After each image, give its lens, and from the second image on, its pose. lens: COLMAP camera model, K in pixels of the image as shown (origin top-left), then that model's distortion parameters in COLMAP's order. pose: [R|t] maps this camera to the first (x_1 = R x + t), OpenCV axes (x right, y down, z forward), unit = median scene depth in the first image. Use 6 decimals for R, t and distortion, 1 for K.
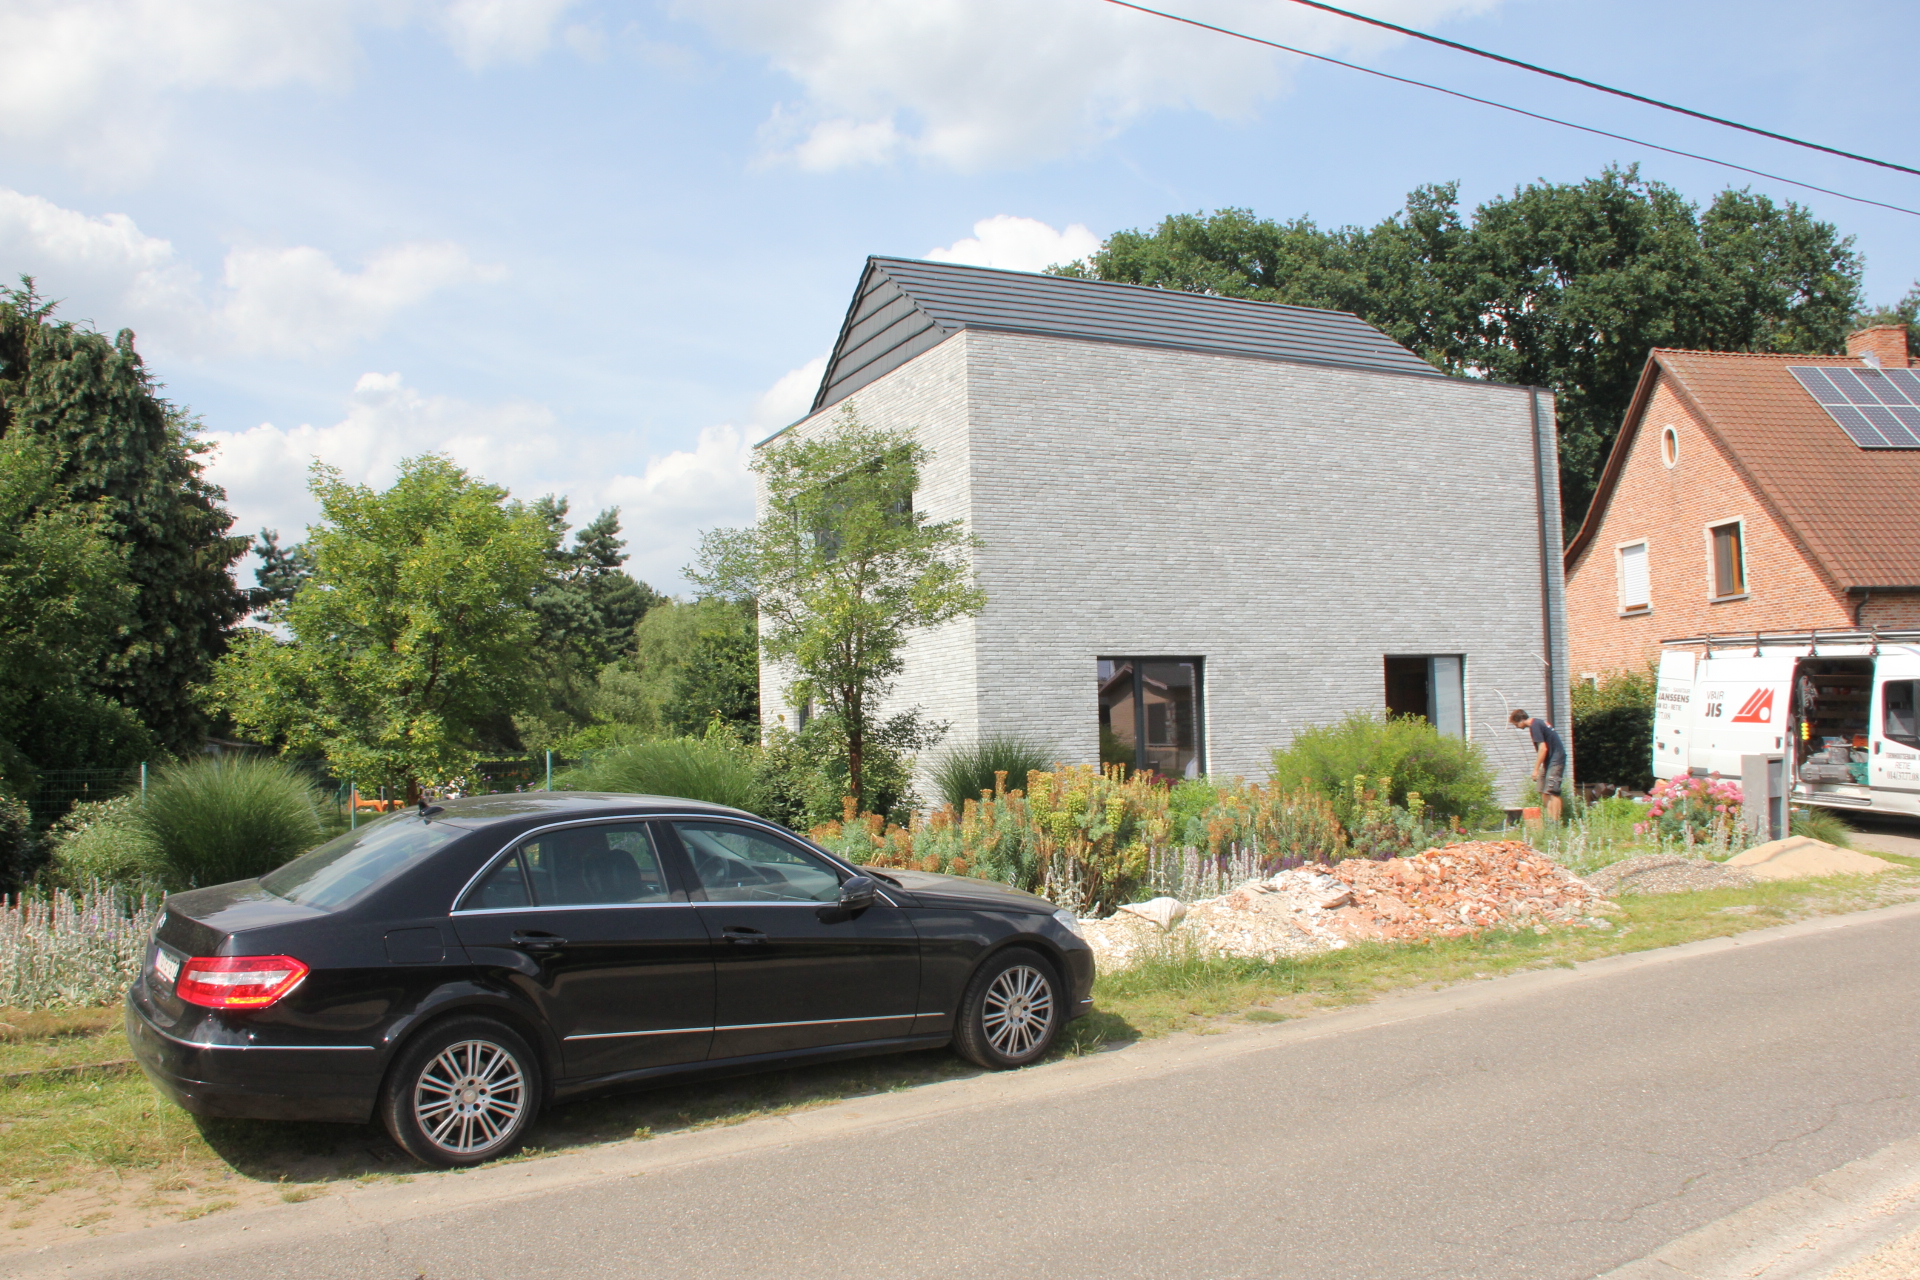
lens RADIAL K [[1557.7, 0, 960.0], [0, 1557.7, 661.6], [0, 0, 1]] dist [-0.172364, 0.007613]
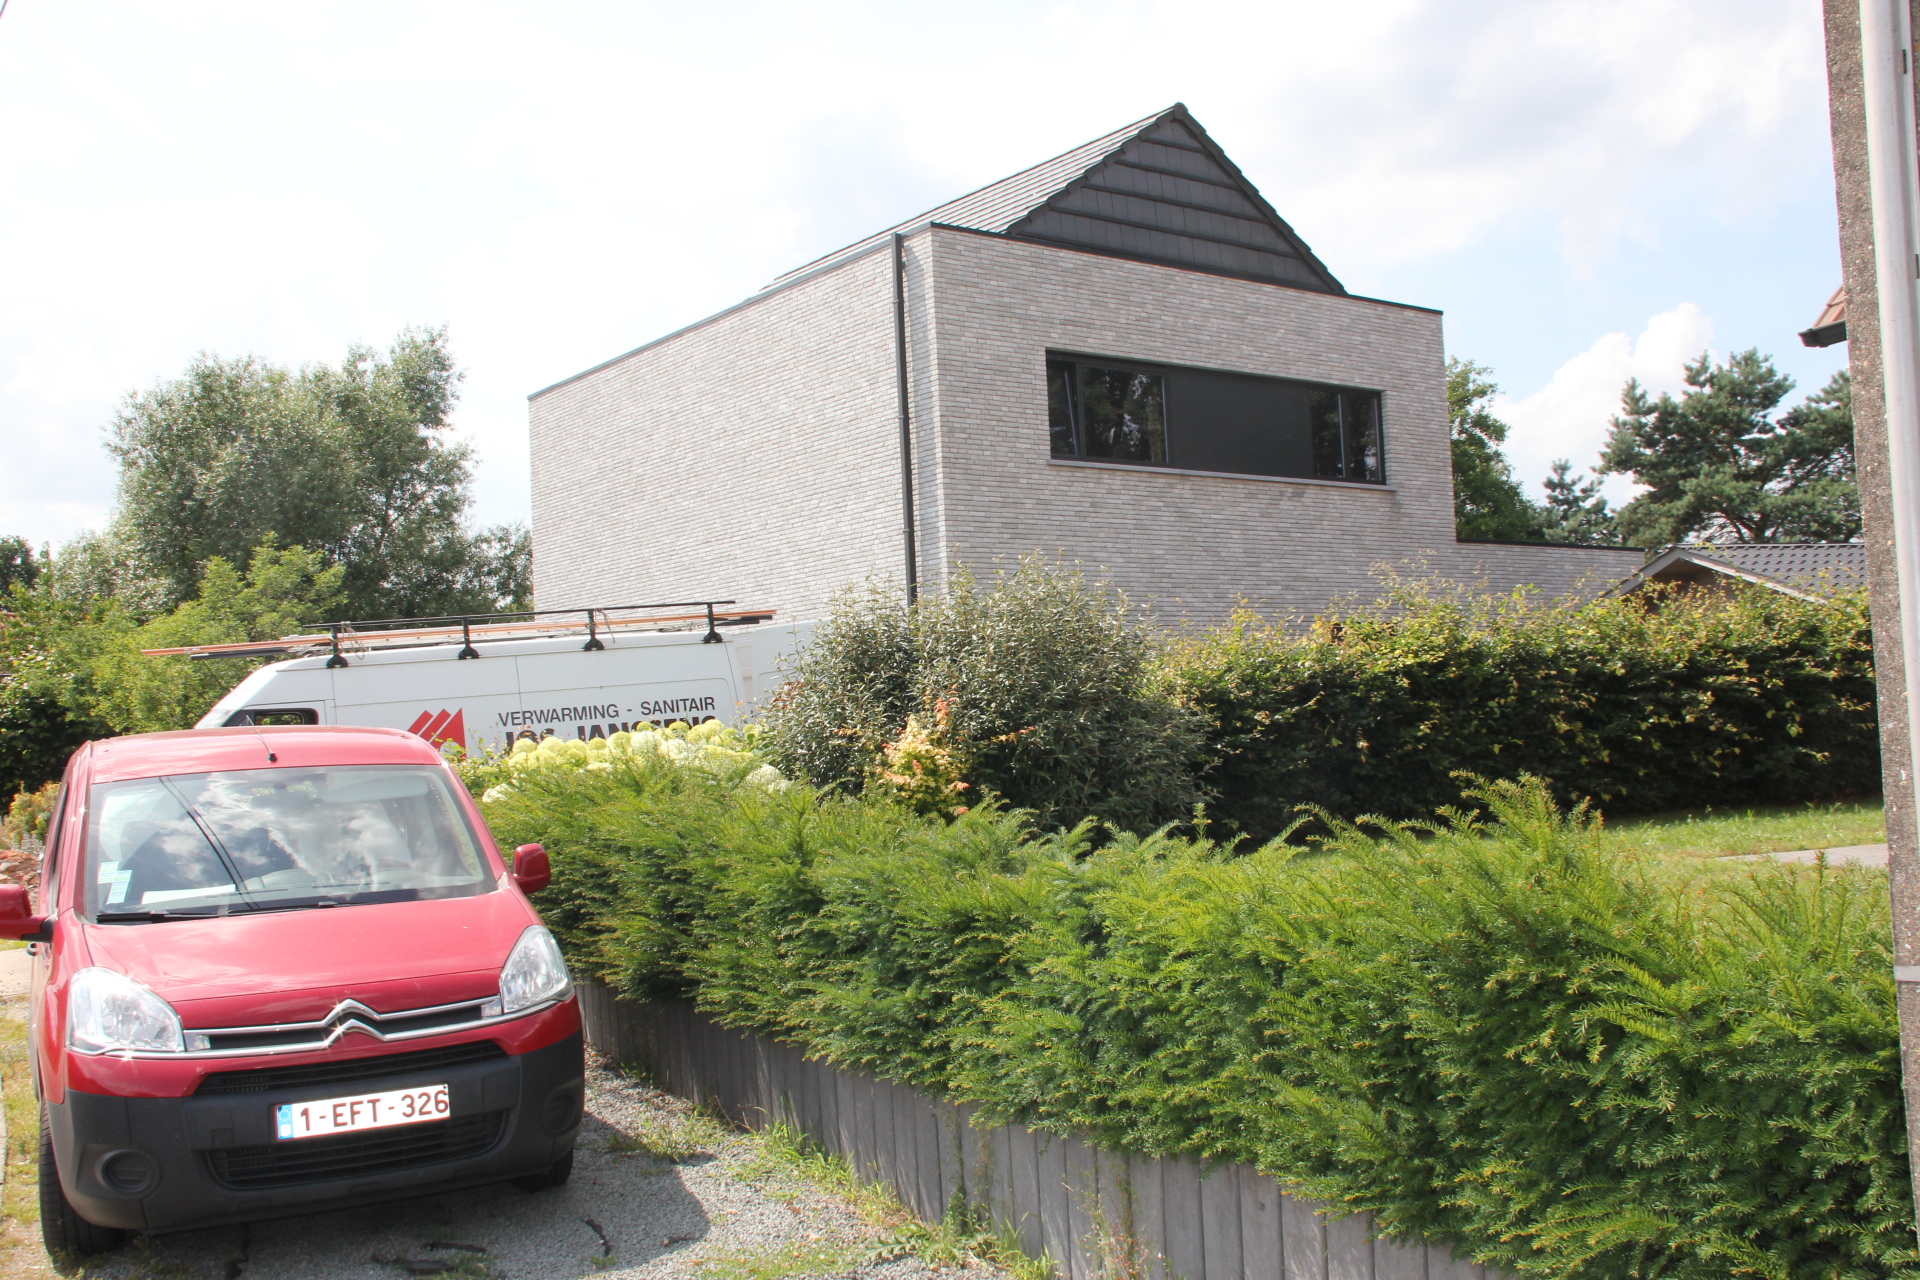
lens RADIAL K [[1835.2, 0, 960.0], [0, 1835.2, 640.0], [0, 0, 1]] dist [-0.138602, 0.000006]
pose [[0.197055, -0.029541, -0.979947, 1.315467], [0.089376, 0.995925, -0.012050, 0.014496], [0.976310, -0.085209, 0.198893, 0.940155]]
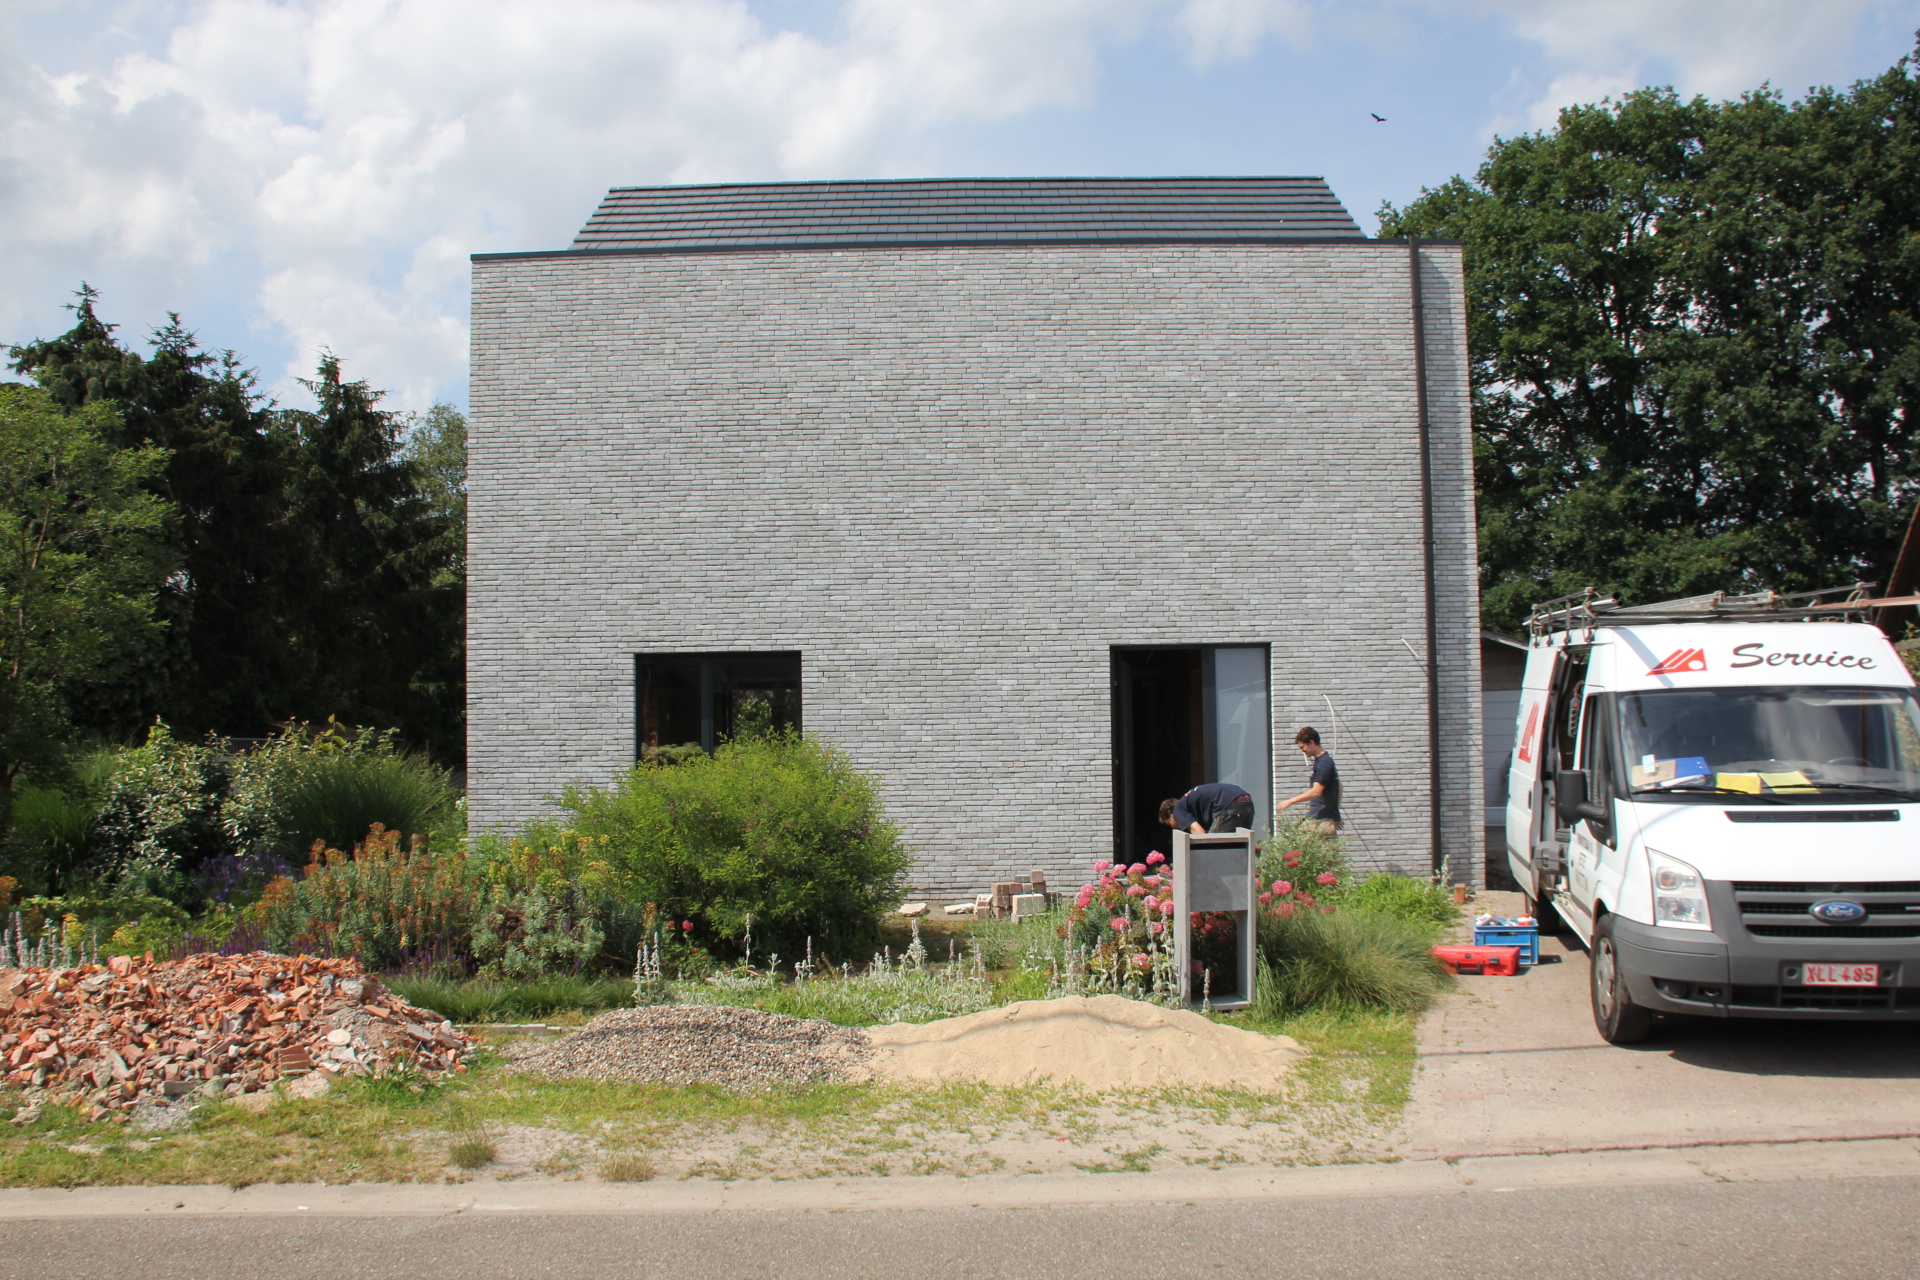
lens RADIAL K [[1557.7, 0, 960.0], [0, 1557.7, 661.6], [0, 0, 1]] dist [-0.172364, 0.007613]
pose [[0.902357, -0.003953, -0.430972, 0.537371], [0.010685, 0.999856, 0.013201, -0.007602], [0.430857, -0.016517, 0.902269, 0.343507]]
